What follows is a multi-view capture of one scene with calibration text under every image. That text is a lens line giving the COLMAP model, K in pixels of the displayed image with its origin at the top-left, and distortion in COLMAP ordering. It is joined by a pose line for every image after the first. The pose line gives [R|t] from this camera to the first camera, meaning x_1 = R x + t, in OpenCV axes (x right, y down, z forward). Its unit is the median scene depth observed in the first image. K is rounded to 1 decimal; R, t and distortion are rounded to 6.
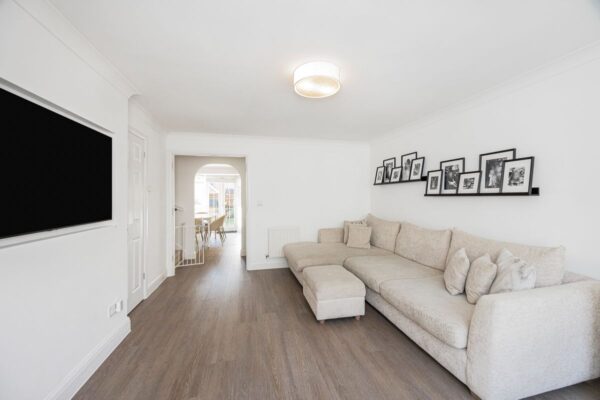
lens RADIAL K [[231.5, 0, 301.3], [0, 231.5, 208.8], [0, 0, 1]] dist [0.000059, 0.000052]
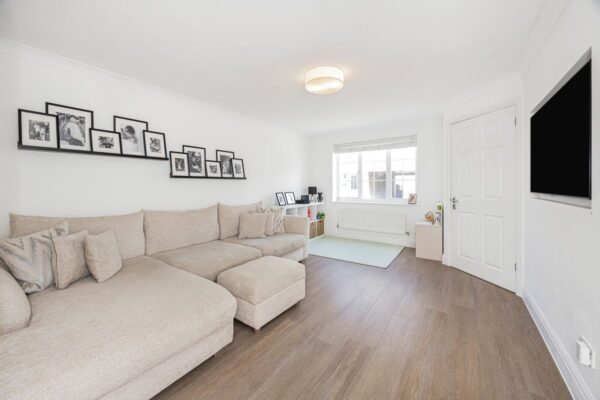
lens RADIAL K [[243.0, 0, 299.3], [0, 243.0, 184.7], [0, 0, 1]] dist [0.000609, 0.000126]
pose [[-0.668234, 0.007265, 0.743916, -0.585587], [0.043496, 0.998623, 0.029319, -0.037948], [-0.742678, 0.051950, -0.667630, 1.434161]]
